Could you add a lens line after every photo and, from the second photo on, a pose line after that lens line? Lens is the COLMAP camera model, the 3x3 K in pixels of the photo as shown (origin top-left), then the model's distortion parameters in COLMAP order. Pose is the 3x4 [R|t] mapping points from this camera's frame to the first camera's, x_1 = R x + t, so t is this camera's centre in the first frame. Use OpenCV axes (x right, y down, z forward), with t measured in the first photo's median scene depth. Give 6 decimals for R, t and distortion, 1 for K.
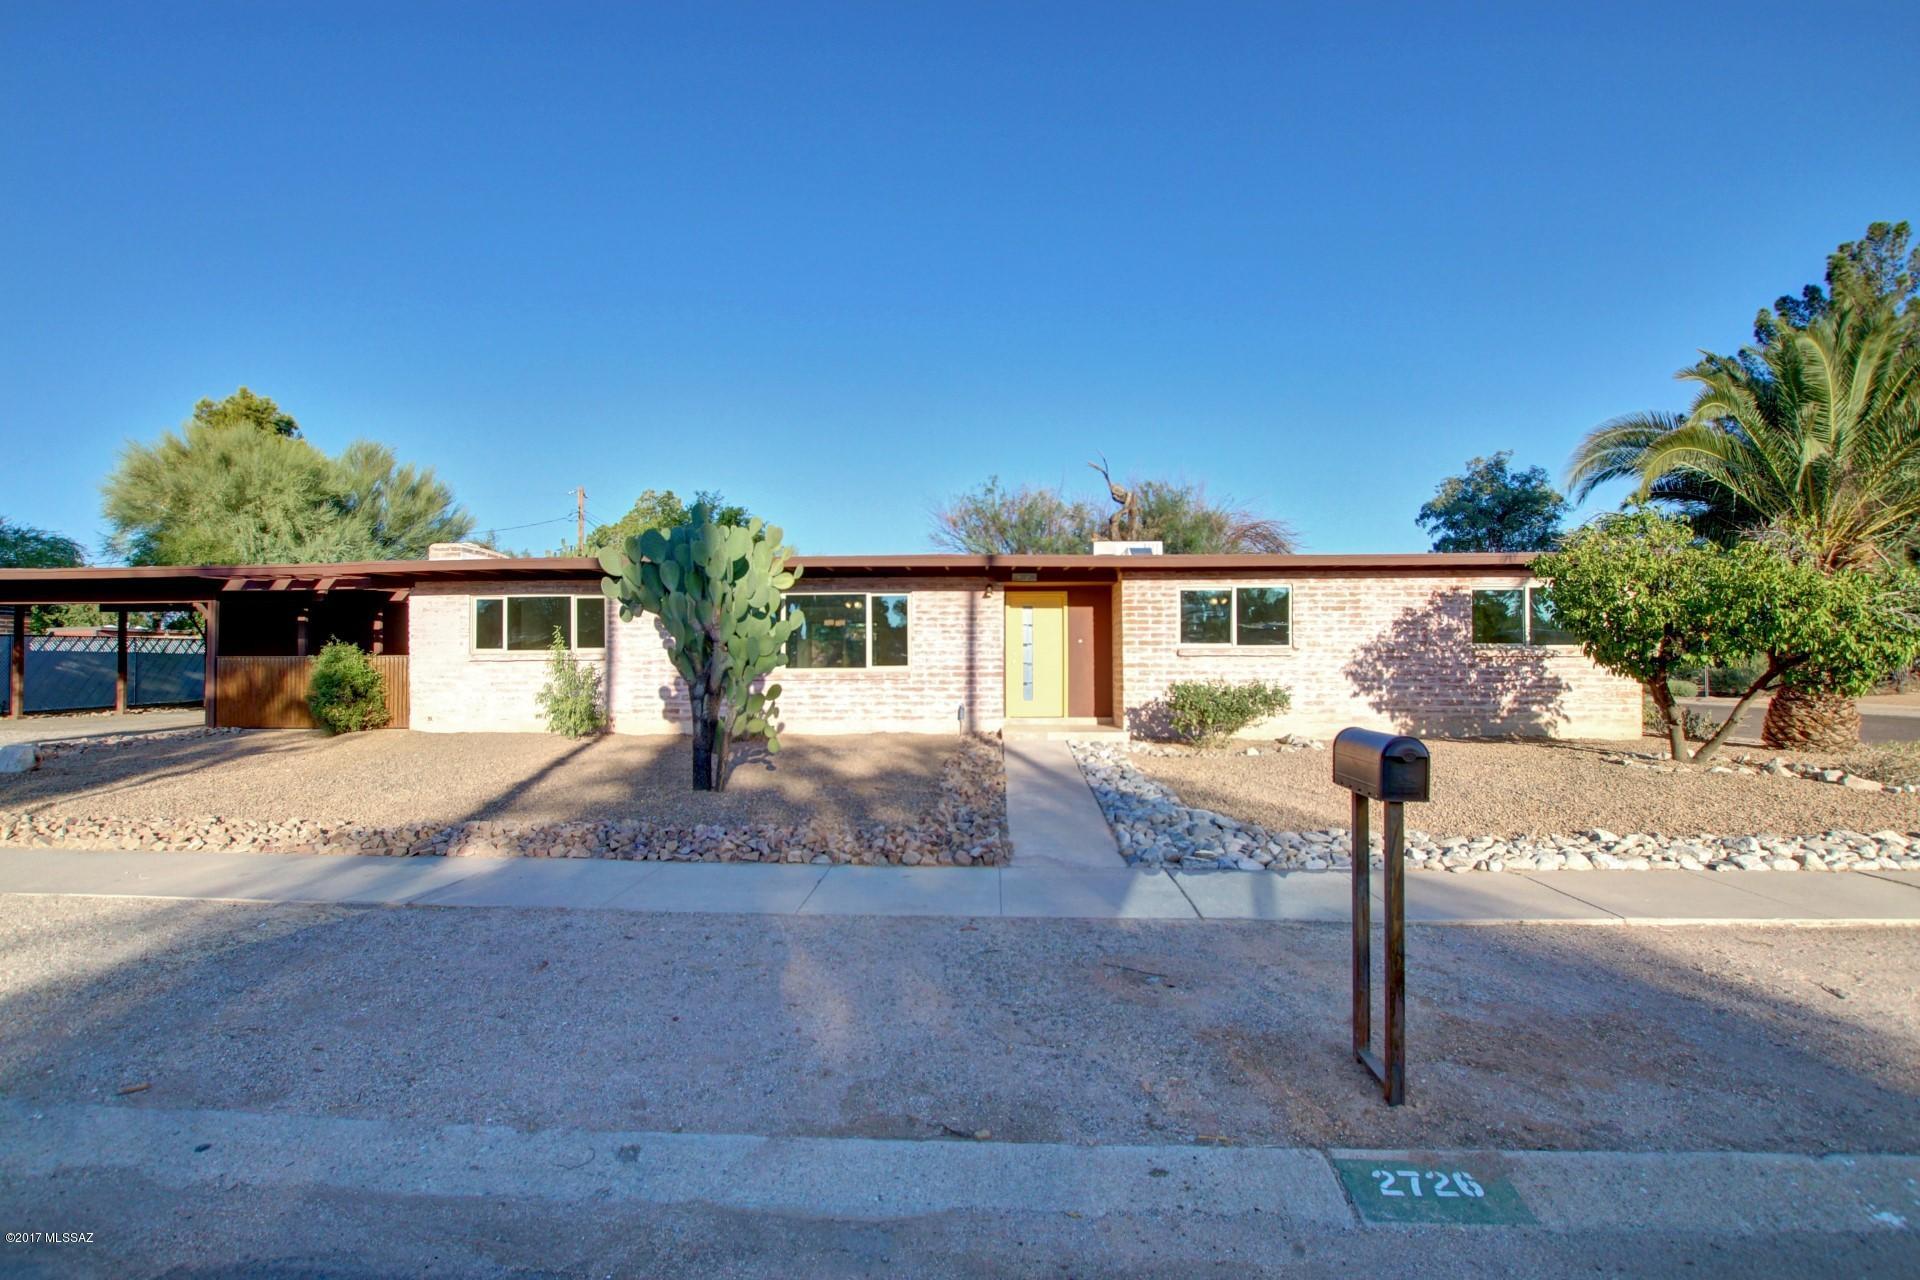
lens RADIAL K [[961.4, 0, 960.6], [0, 961.4, 648.2], [0, 0, 1]] dist [-0.003985, 0.000306]
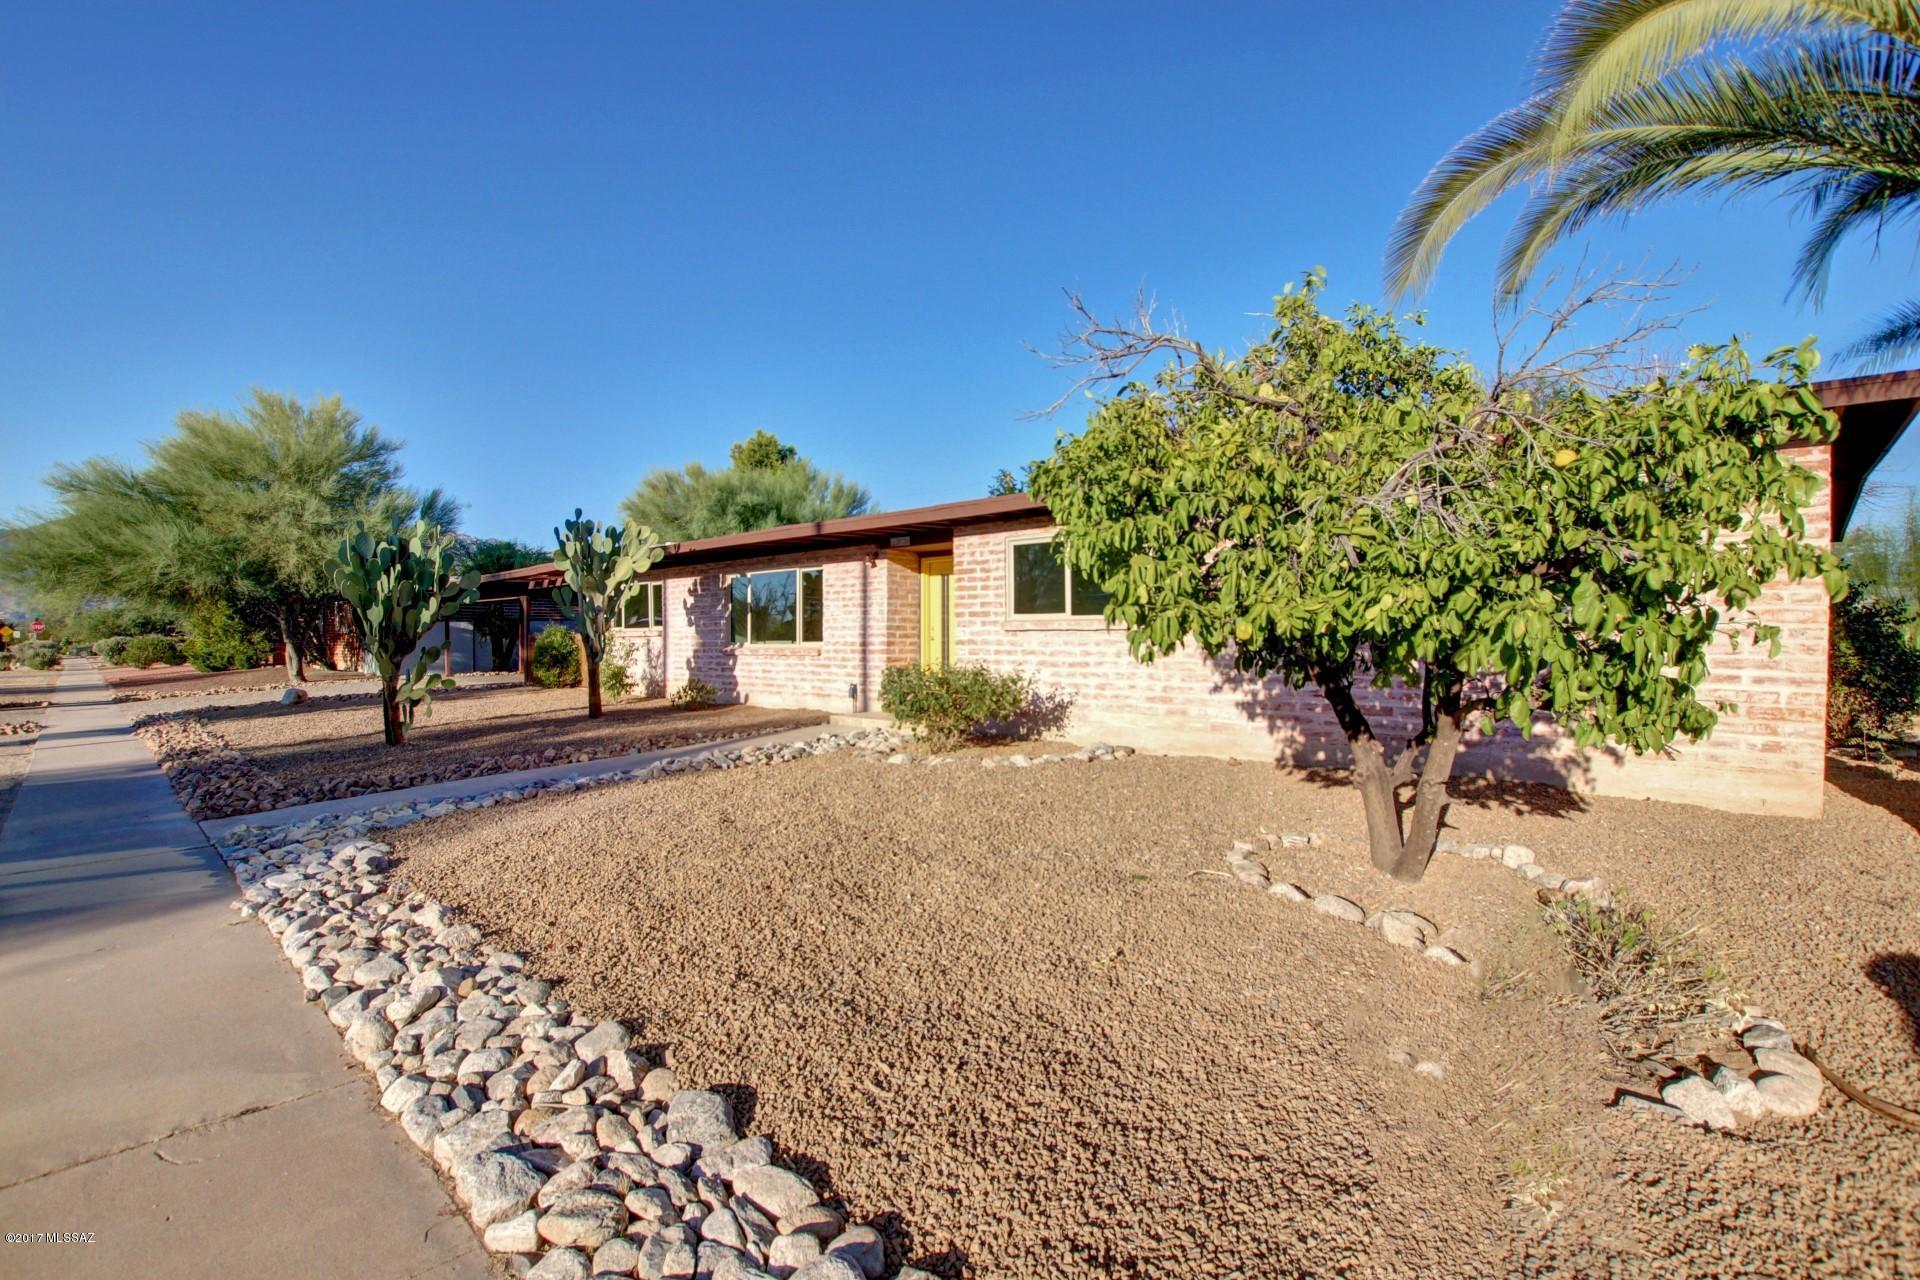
lens RADIAL K [[961.4, 0, 960.6], [0, 961.4, 648.2], [0, 0, 1]] dist [-0.003985, 0.000306]
pose [[0.701240, 0.007576, -0.712885, 0.748974], [0.024017, 0.999125, 0.034243, -0.005057], [0.712520, -0.041134, 0.700445, 0.426812]]
